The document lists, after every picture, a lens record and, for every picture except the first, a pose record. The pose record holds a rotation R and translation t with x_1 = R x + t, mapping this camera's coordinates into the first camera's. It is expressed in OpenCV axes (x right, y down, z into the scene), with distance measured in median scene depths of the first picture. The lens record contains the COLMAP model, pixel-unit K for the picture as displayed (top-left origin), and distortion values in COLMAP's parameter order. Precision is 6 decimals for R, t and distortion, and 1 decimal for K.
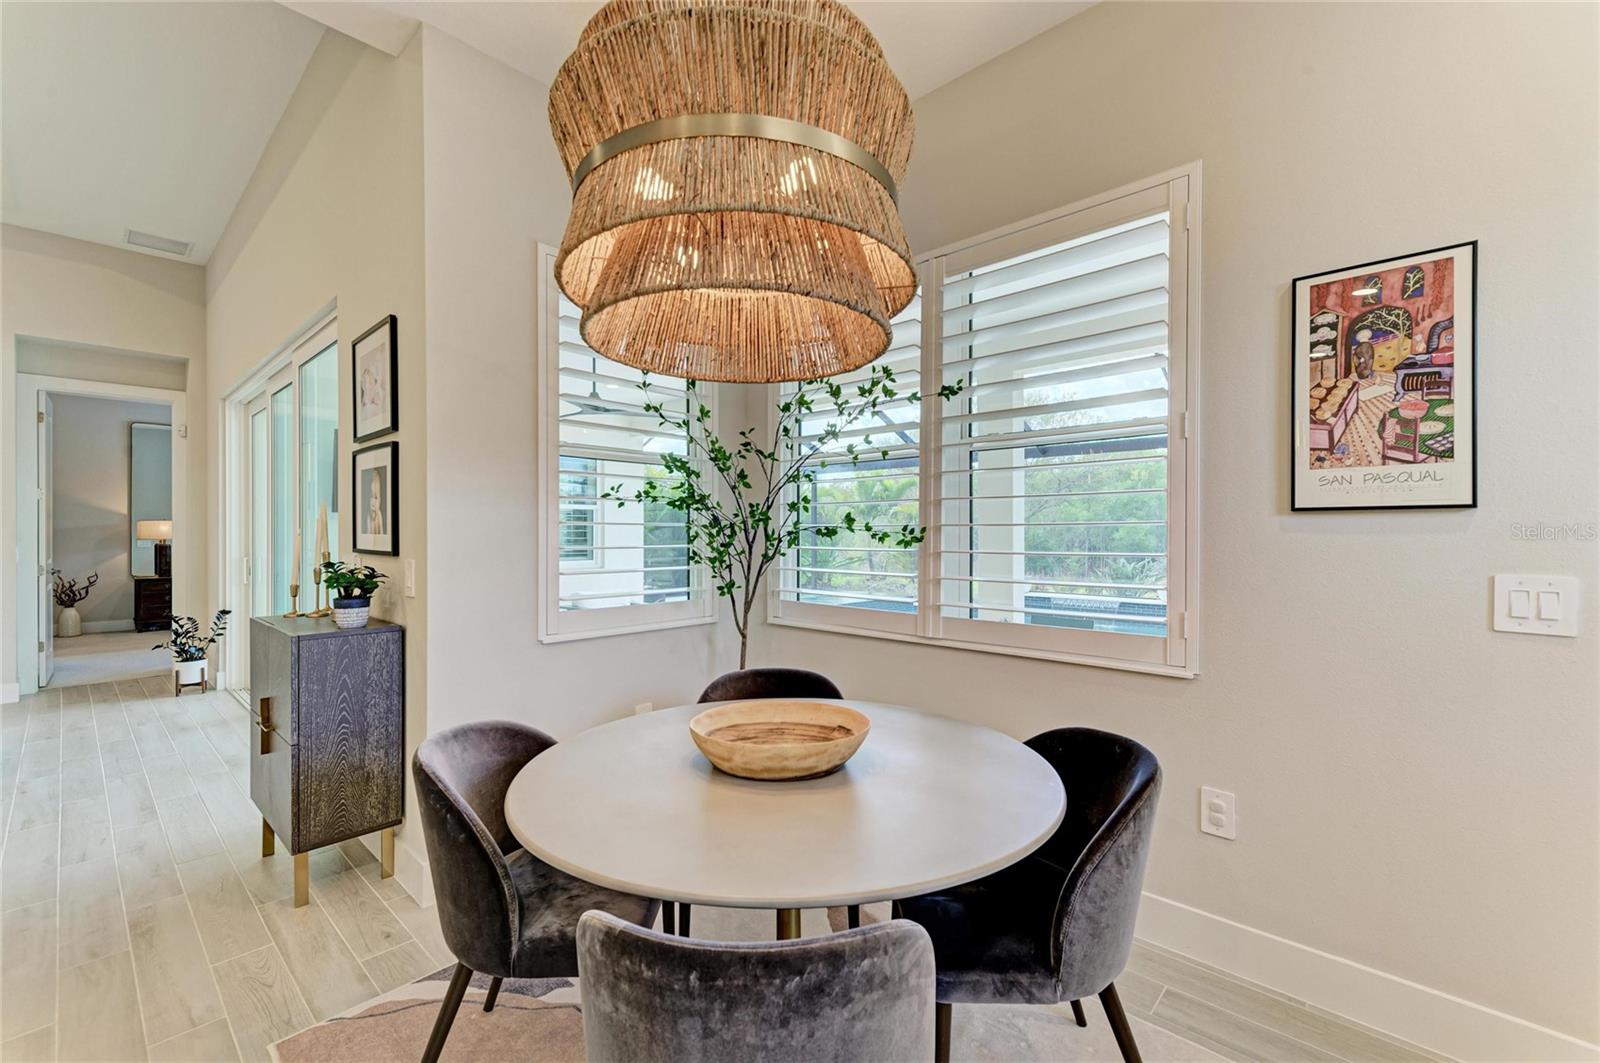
lens RADIAL K [[683.8, 0, 798.7], [0, 683.8, 534.9], [0, 0, 1]] dist [0.014370, -0.000051]
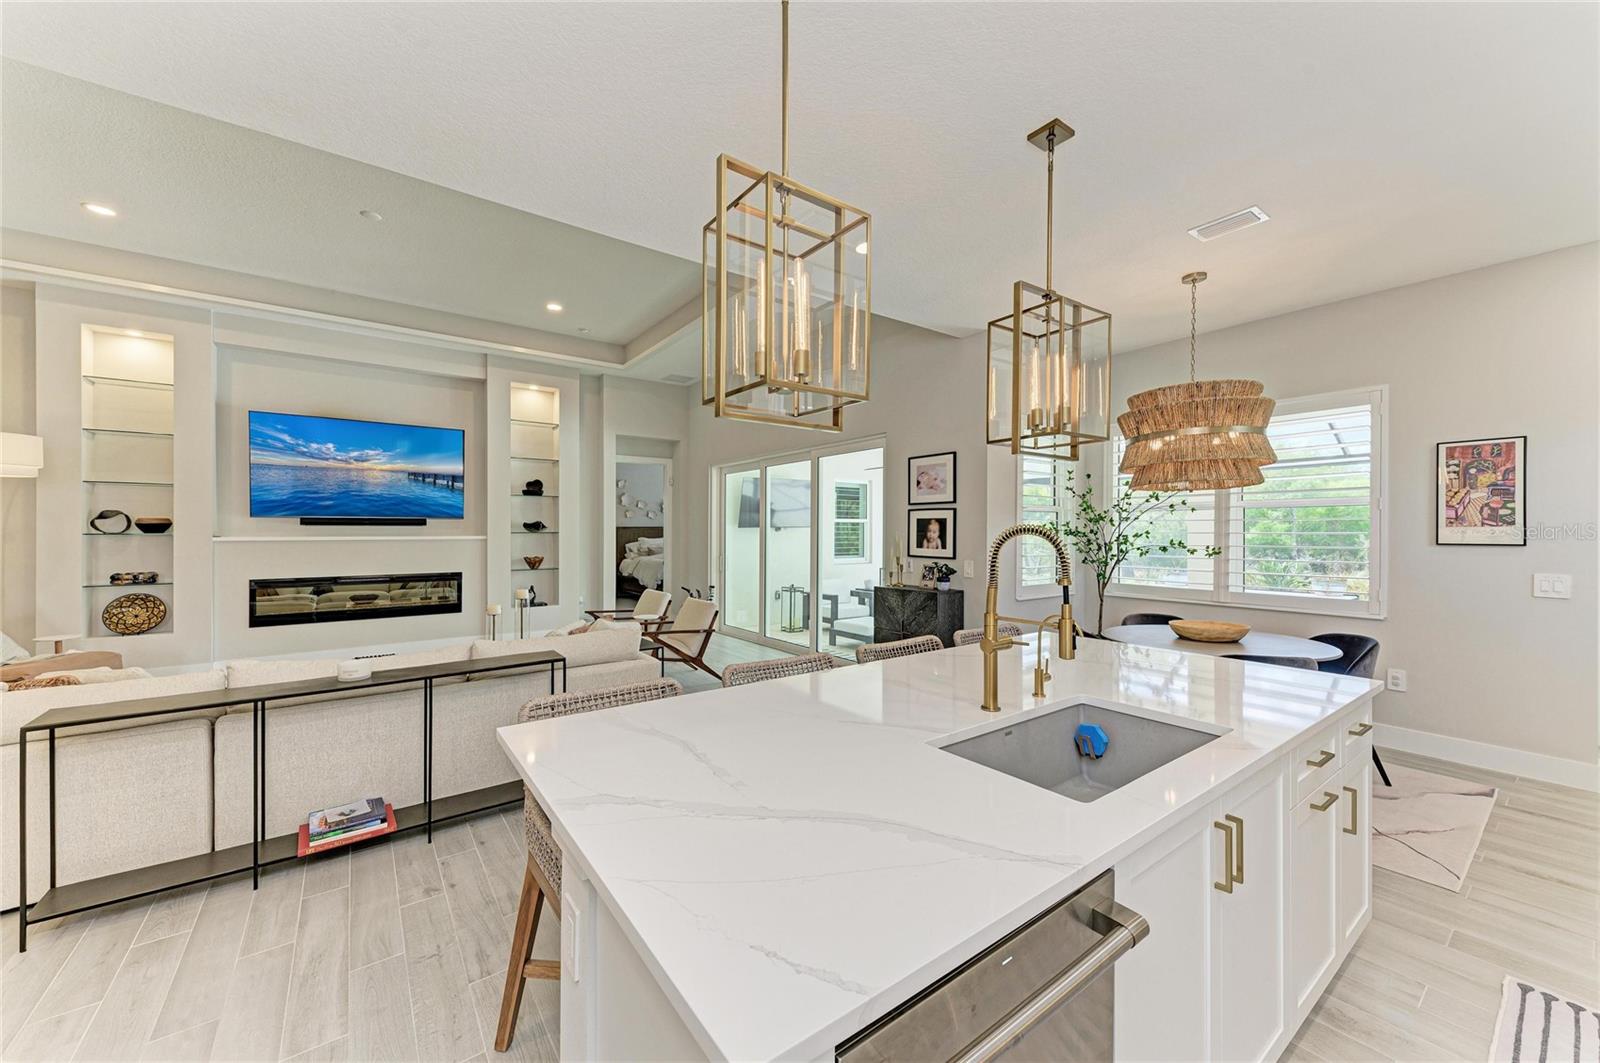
lens RADIAL K [[613.9, 0, 794.7], [0, 613.9, 535.5], [0, 0, 1]] dist [0.009728, -0.000492]
pose [[0.981089, 0.000027, -0.193559, -1.028213], [0.000826, 0.999990, 0.004328, -0.080546], [0.193557, -0.004406, 0.981079, -1.507438]]
